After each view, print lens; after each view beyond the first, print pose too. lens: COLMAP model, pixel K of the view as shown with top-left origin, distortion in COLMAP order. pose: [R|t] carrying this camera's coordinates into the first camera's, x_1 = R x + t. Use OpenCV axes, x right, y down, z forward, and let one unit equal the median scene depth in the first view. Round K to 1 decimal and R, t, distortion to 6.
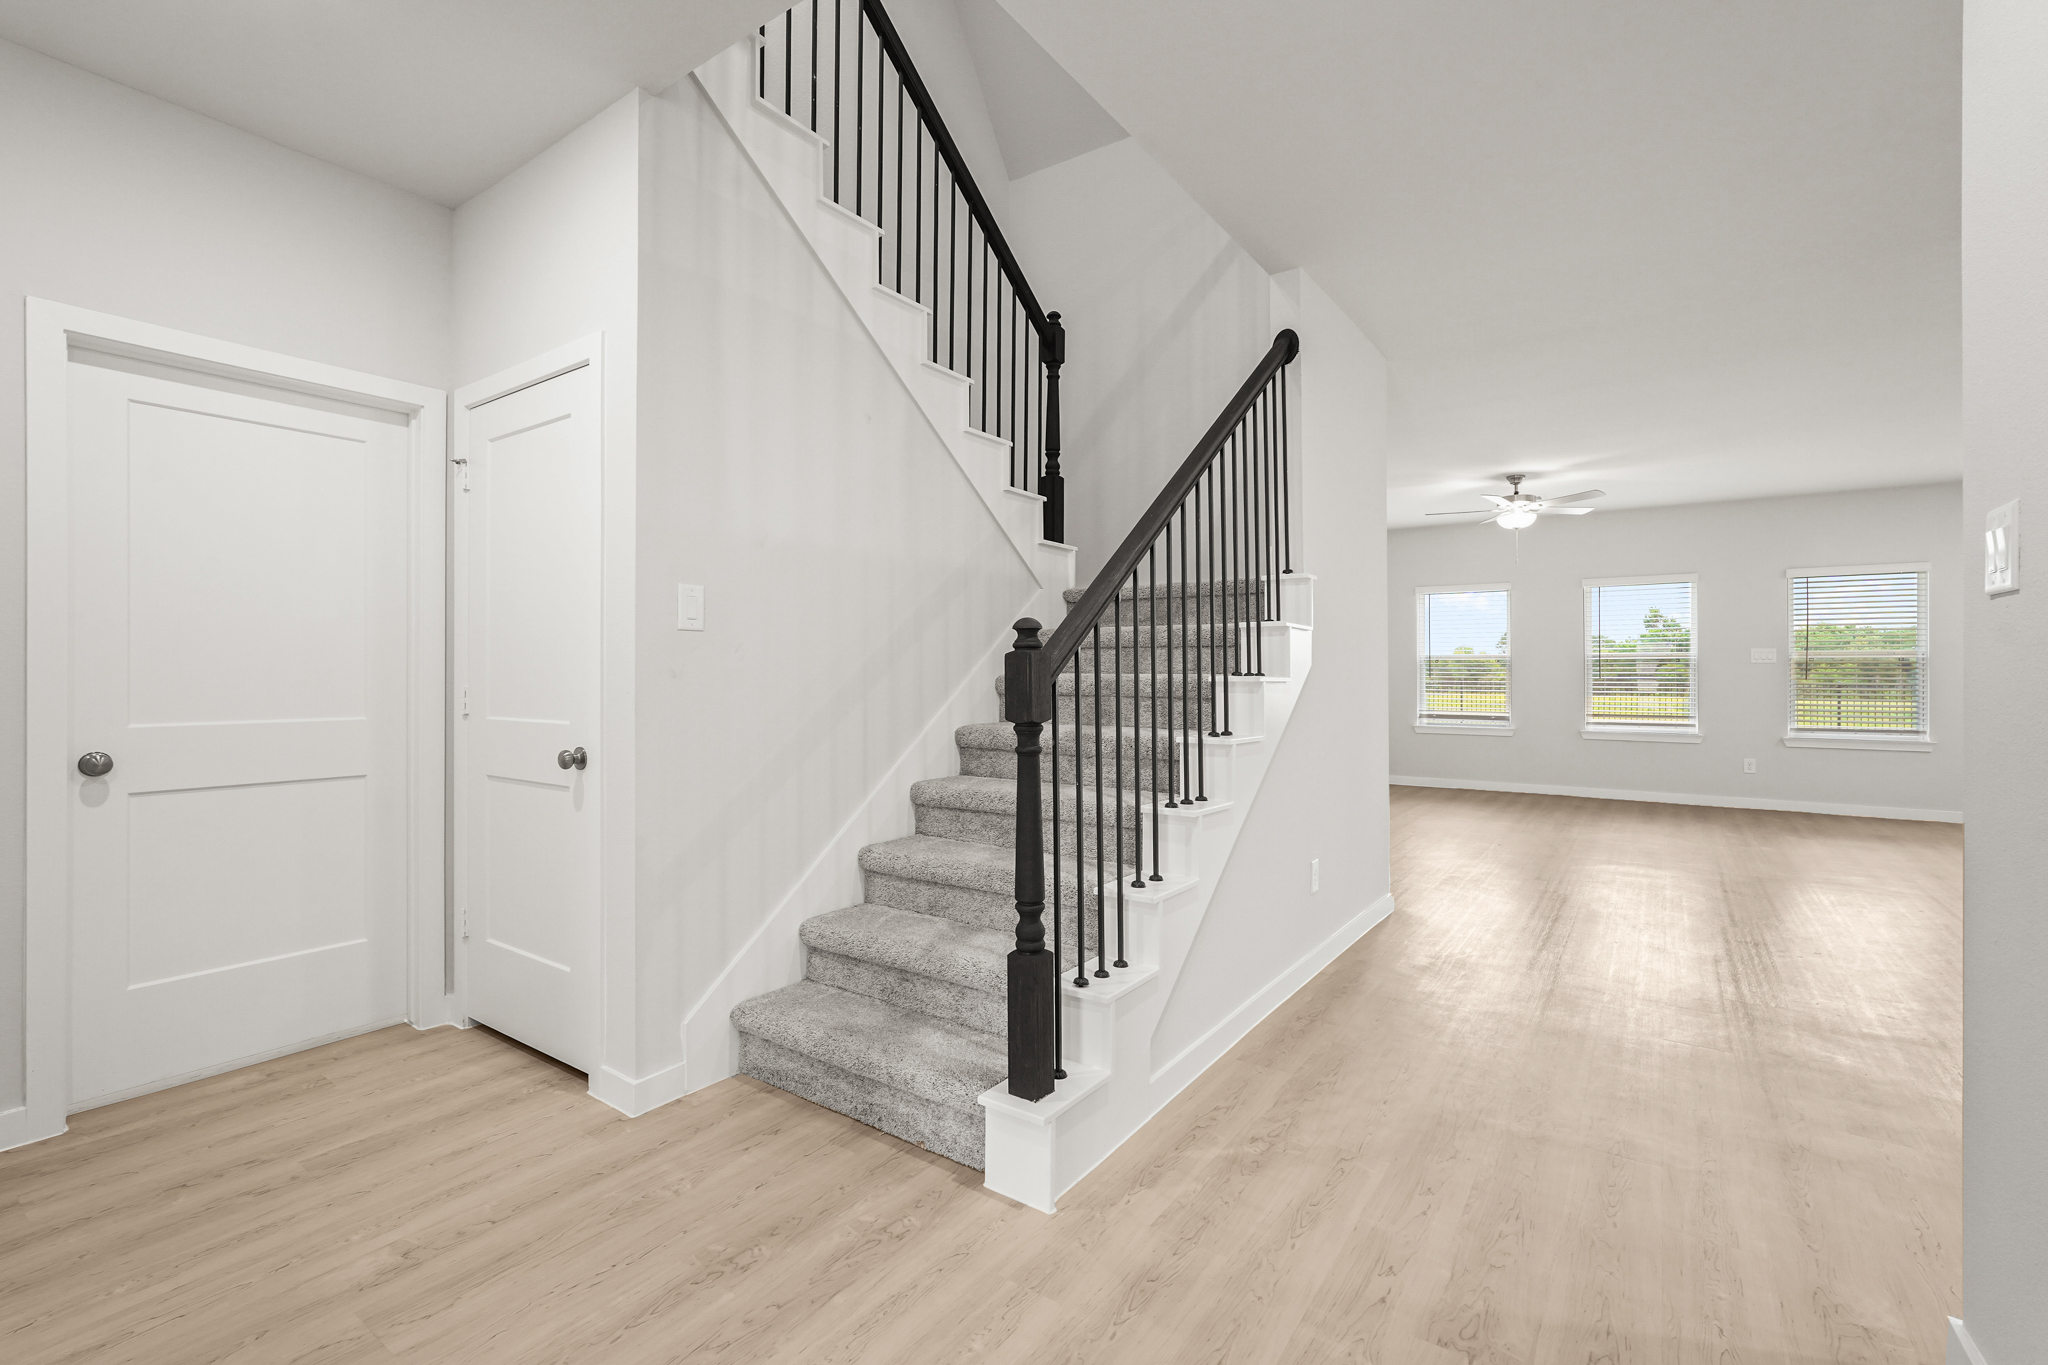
lens RADIAL K [[909.1, 0, 1020.2], [0, 909.1, 675.1], [0, 0, 1]] dist [0.000981, 0.000095]
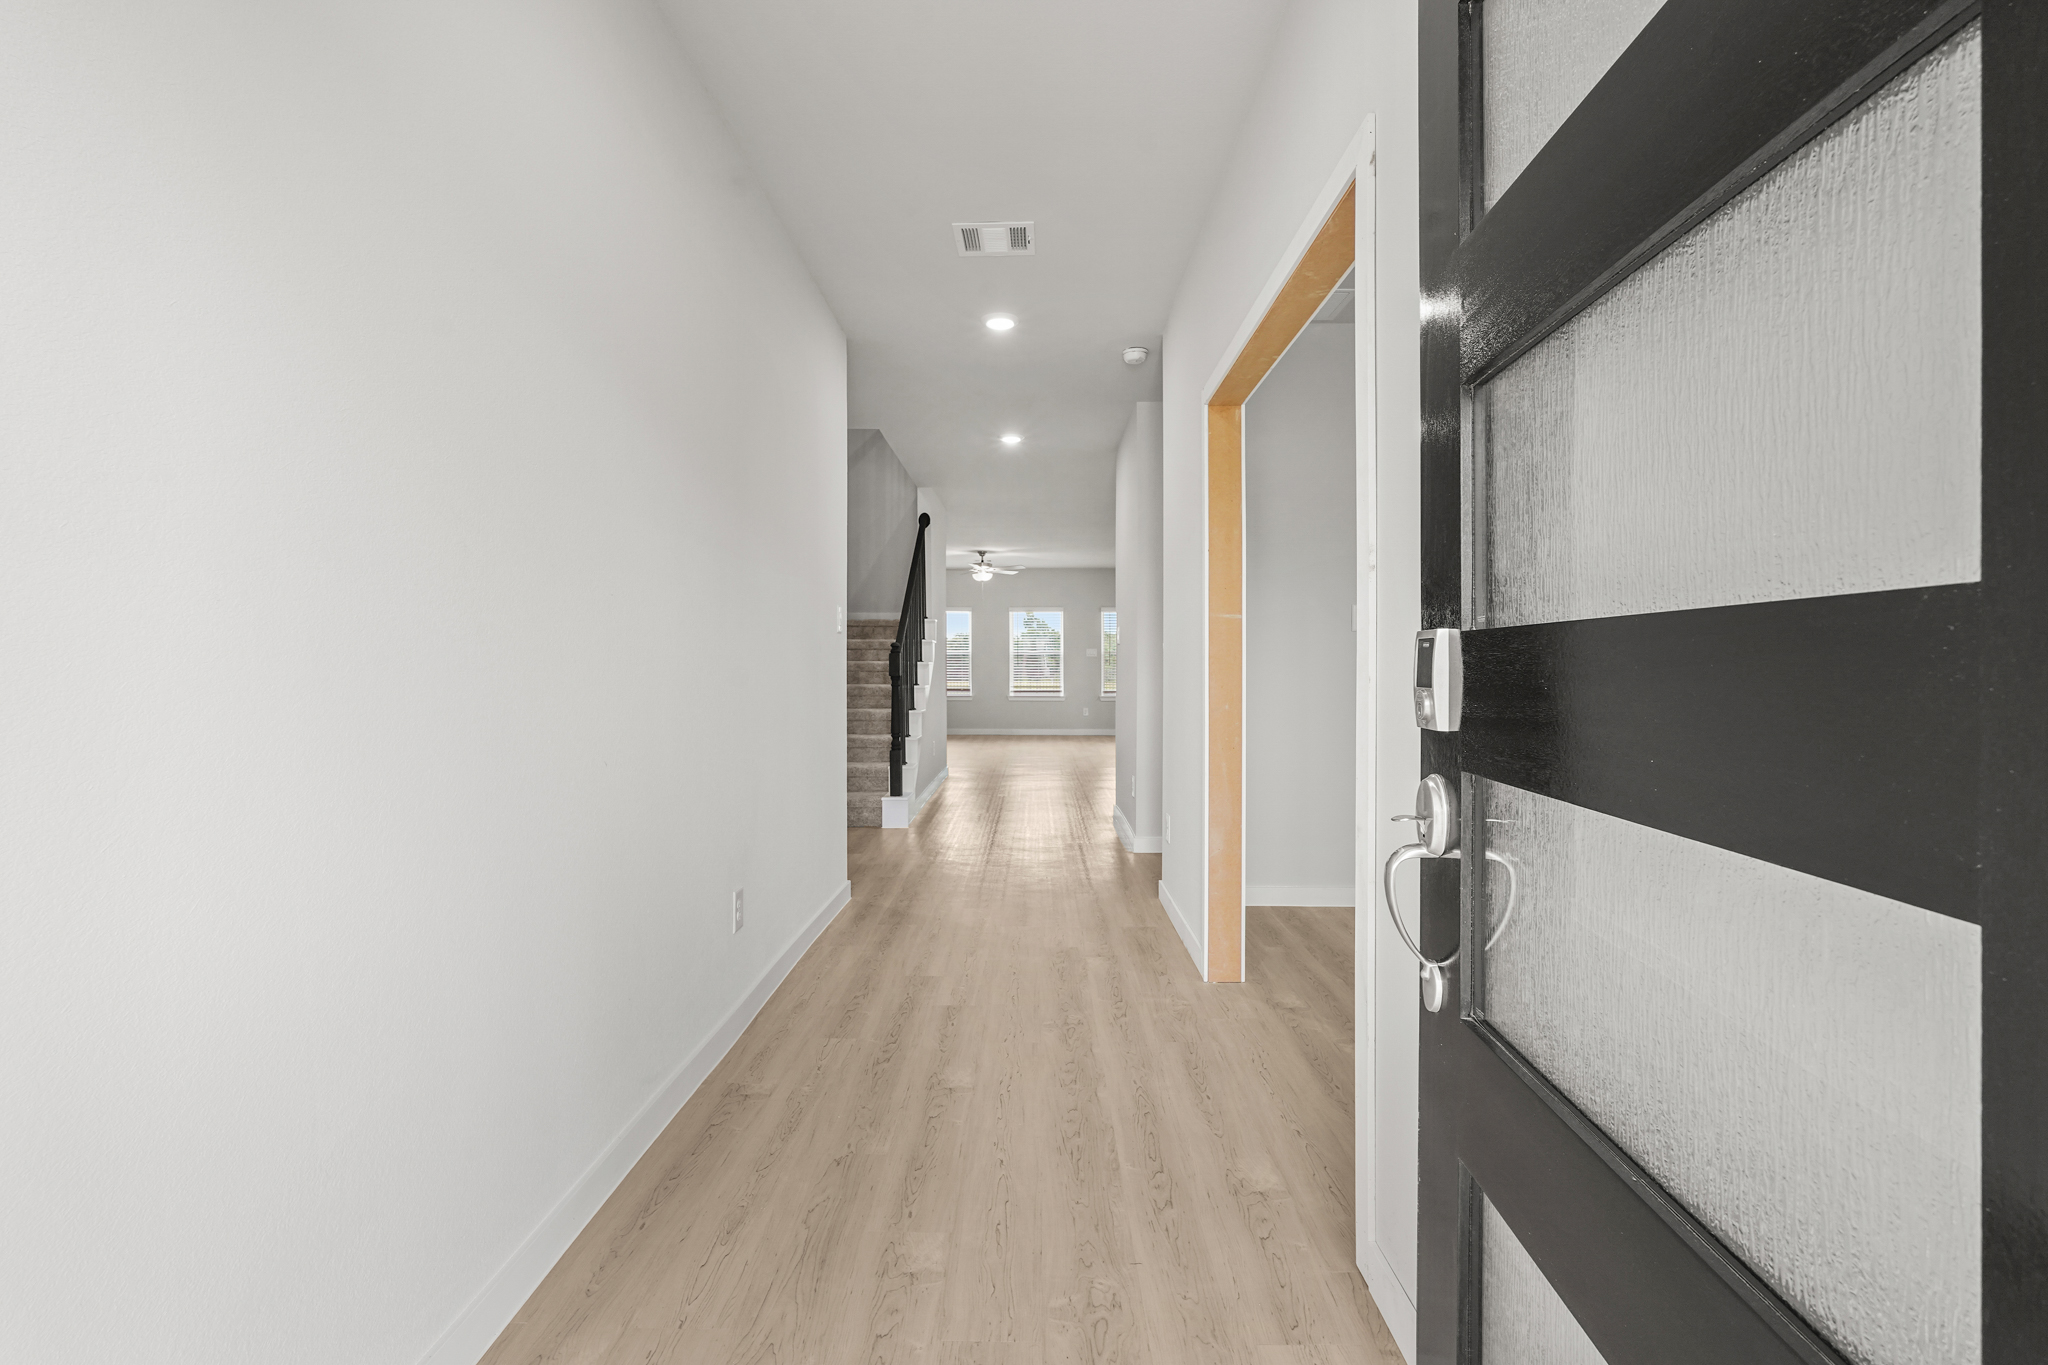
lens RADIAL K [[909.1, 0, 1024.1], [0, 909.1, 673.1], [0, 0, 1]] dist [0.000981, 0.000095]
pose [[0.824513, -0.006018, 0.565810, -0.398593], [0.001855, 0.999967, 0.007933, 0.005332], [-0.565839, -0.005492, 0.824497, -0.519117]]
